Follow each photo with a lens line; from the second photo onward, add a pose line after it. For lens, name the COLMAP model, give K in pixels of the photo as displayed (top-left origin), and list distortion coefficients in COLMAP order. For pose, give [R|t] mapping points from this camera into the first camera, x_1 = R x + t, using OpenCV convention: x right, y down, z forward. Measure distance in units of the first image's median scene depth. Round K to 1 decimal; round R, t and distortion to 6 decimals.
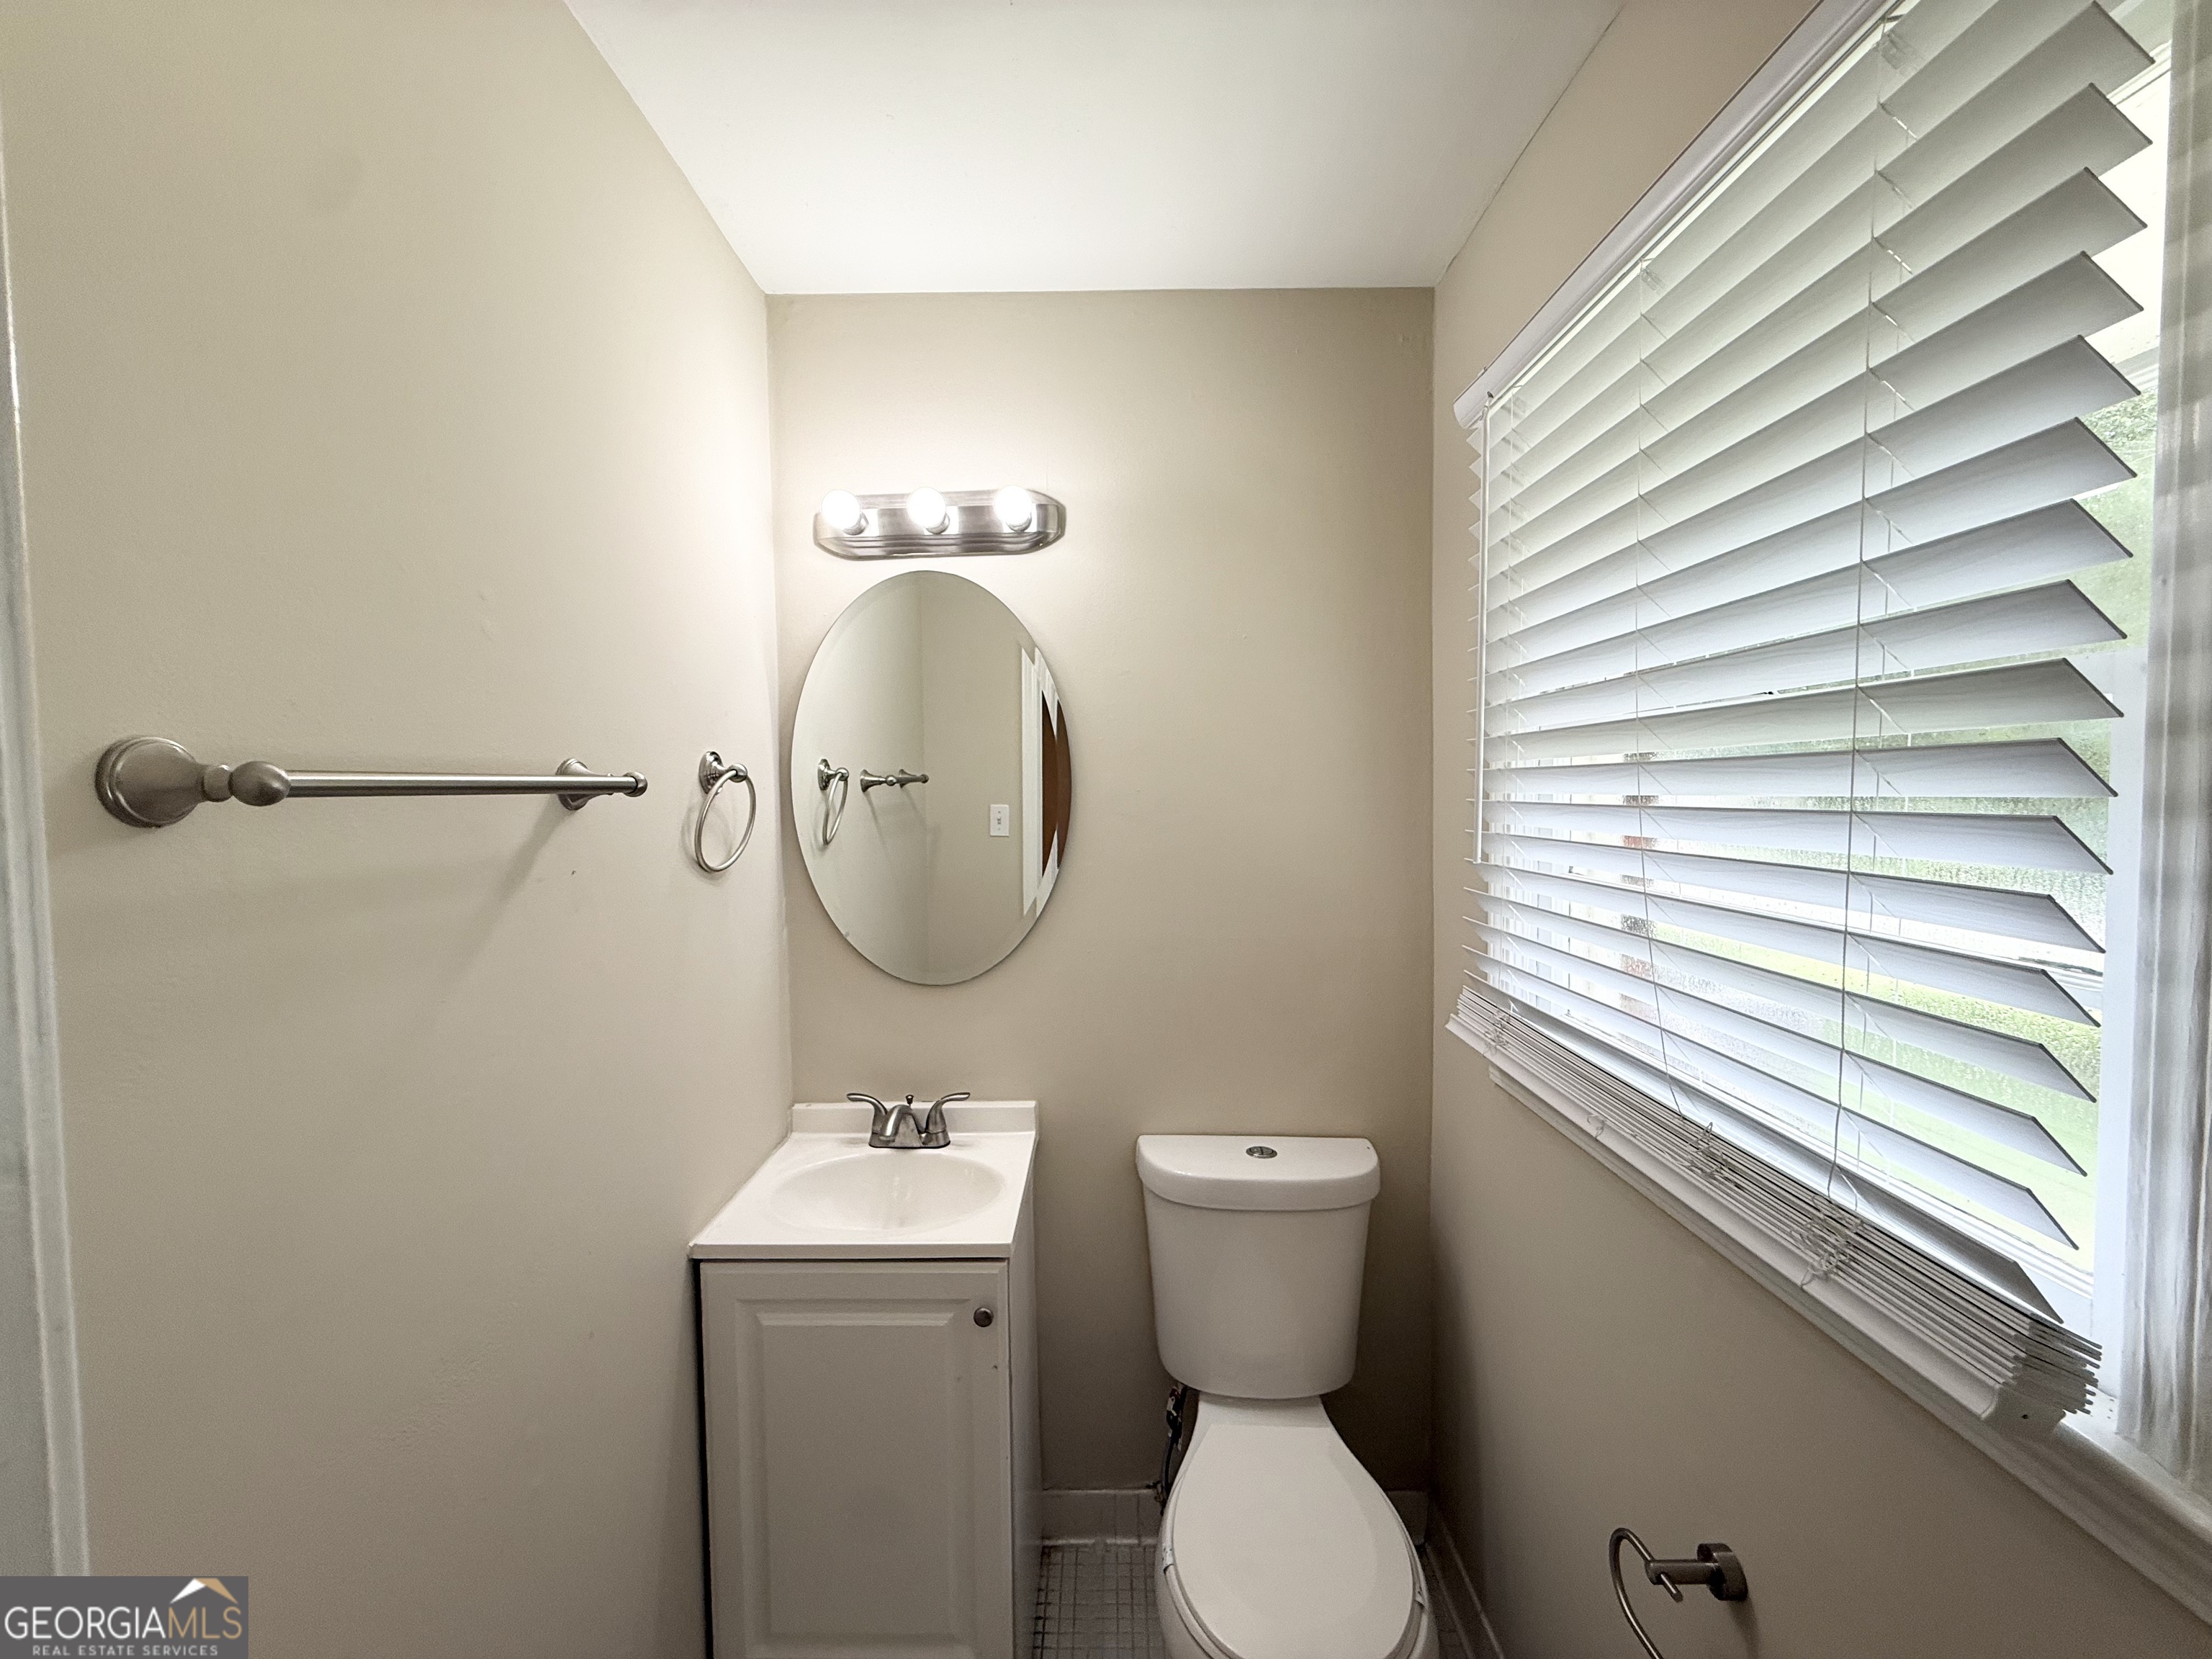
lens RADIAL K [[879.8, 0, 1101.0], [0, 879.8, 824.6], [0, 0, 1]] dist [-0.000355, -0.000053]
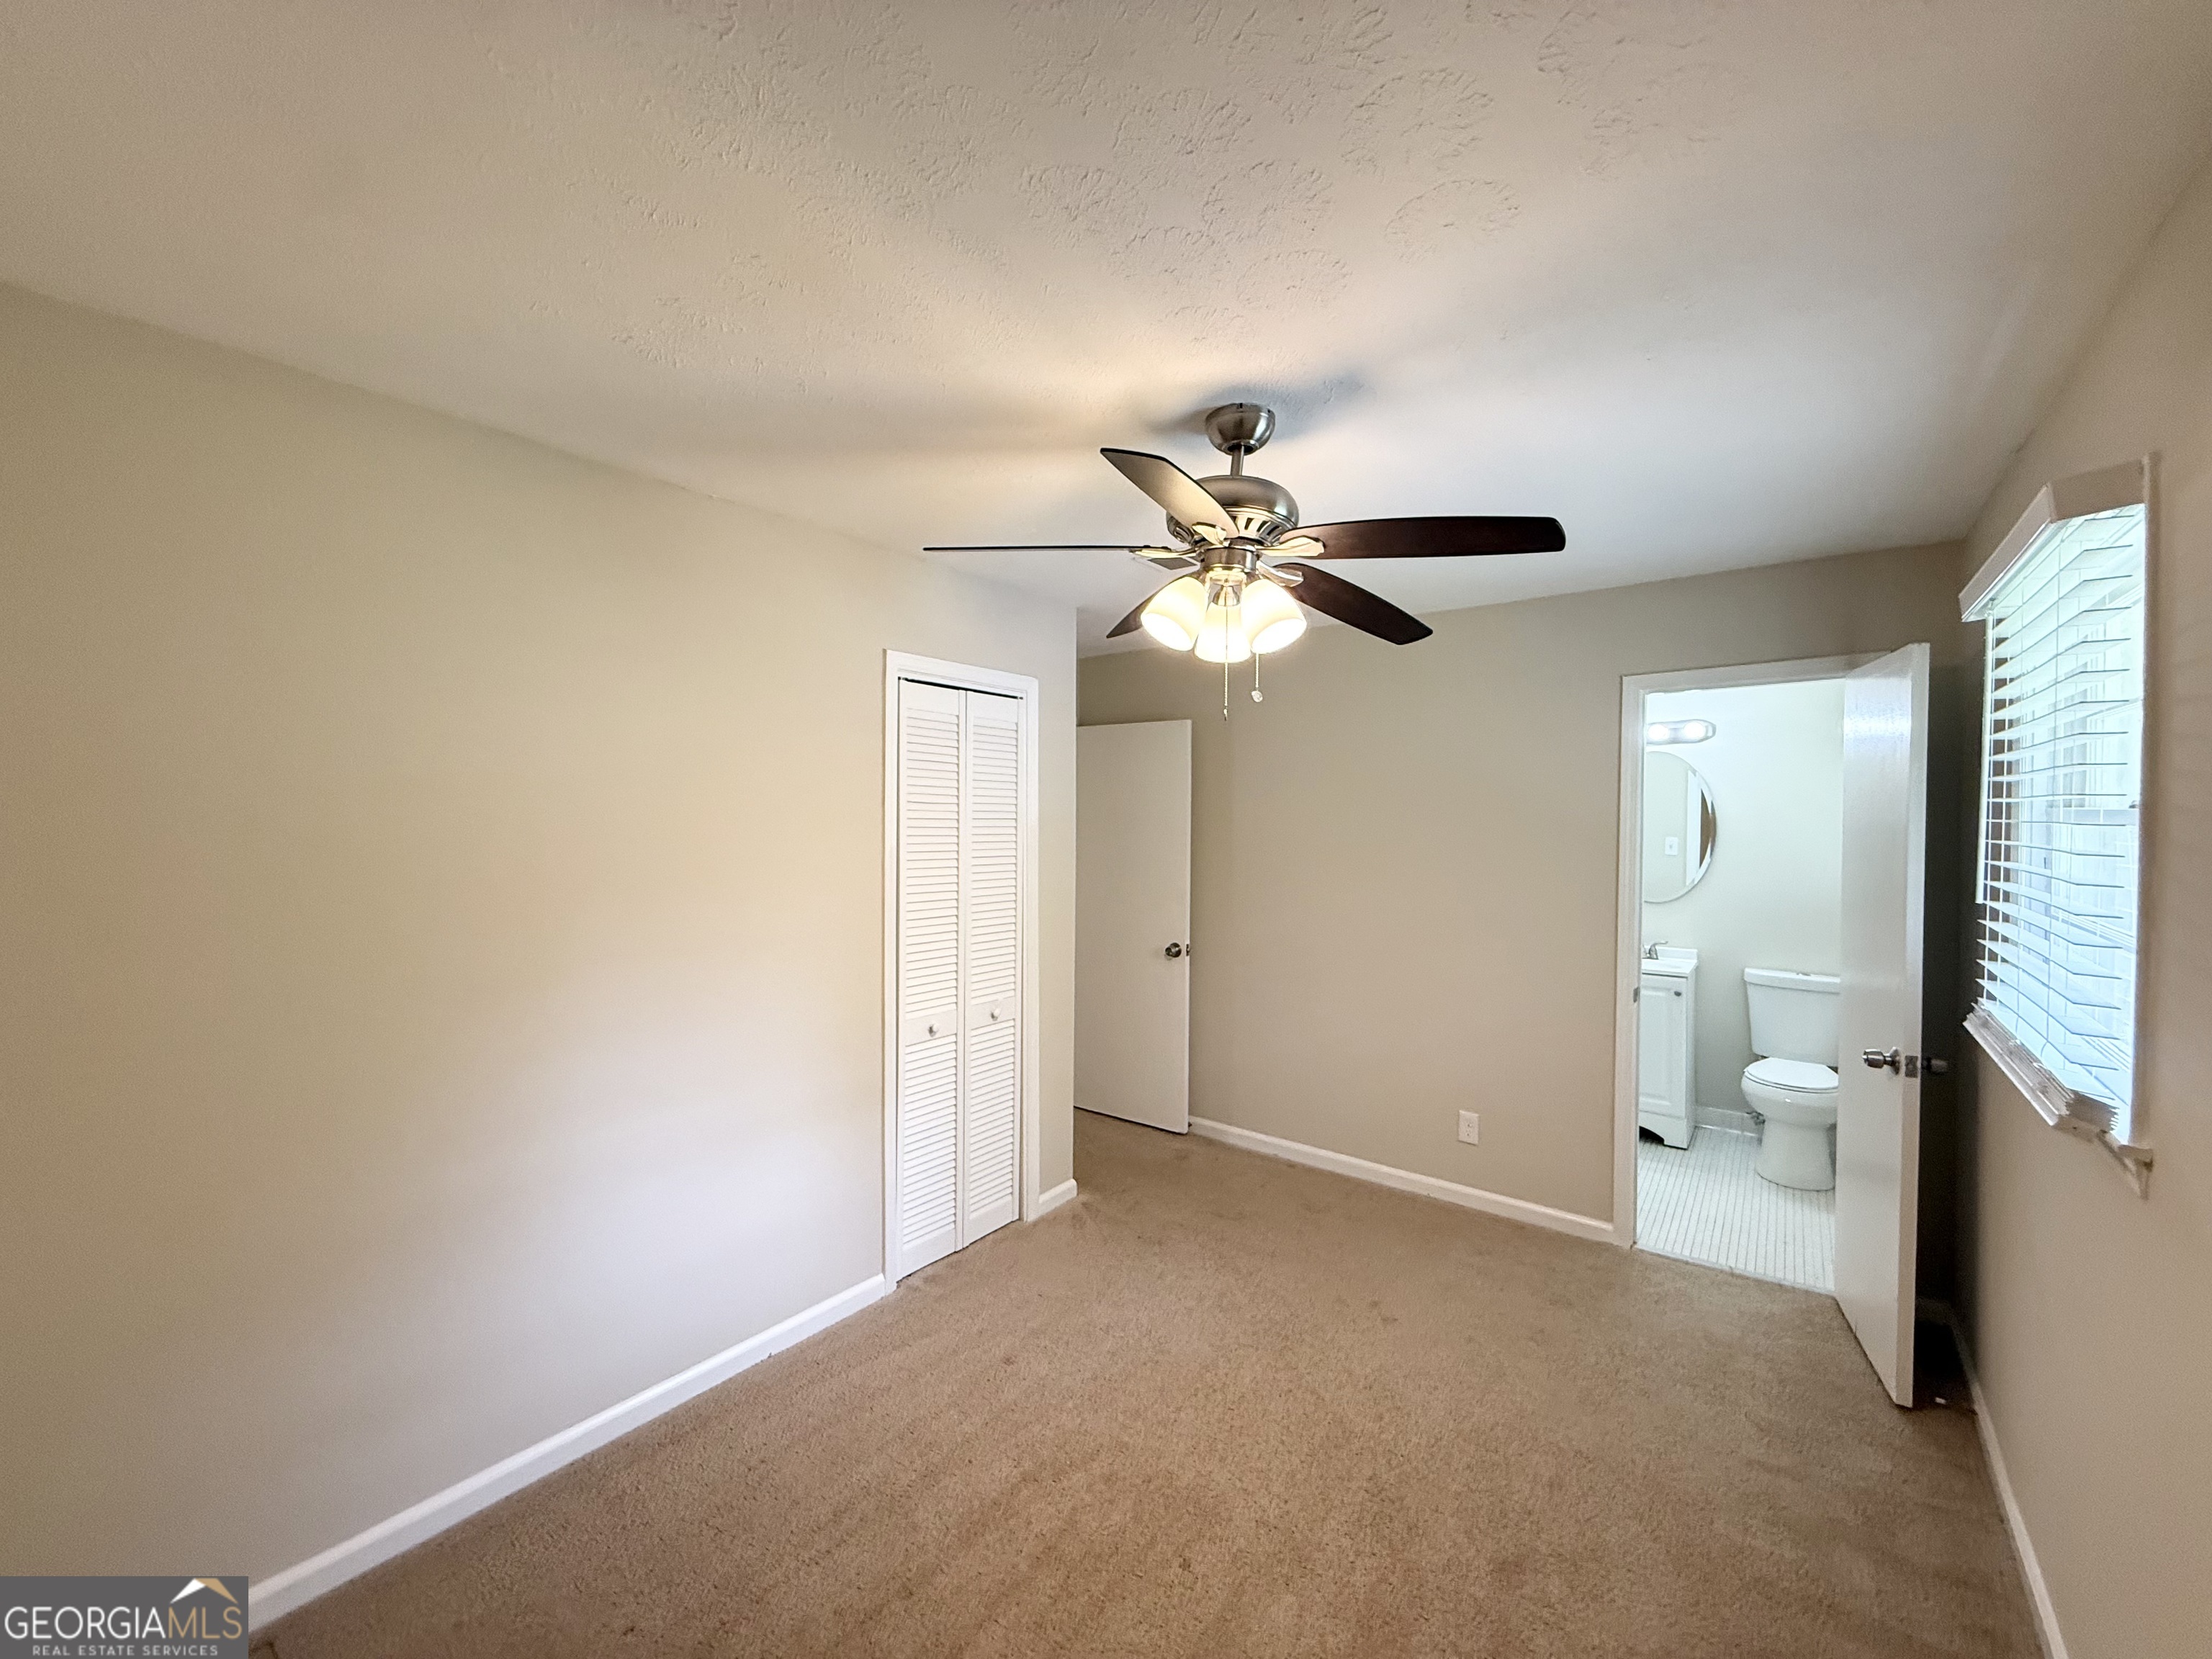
lens RADIAL K [[879.8, 0, 1101.0], [0, 879.8, 824.6], [0, 0, 1]] dist [-0.000355, -0.000053]
pose [[0.795189, 0.019354, -0.606052, 0.099397], [-0.040885, 0.998927, -0.021744, 0.071999], [0.604981, 0.042069, 0.795128, -2.230161]]
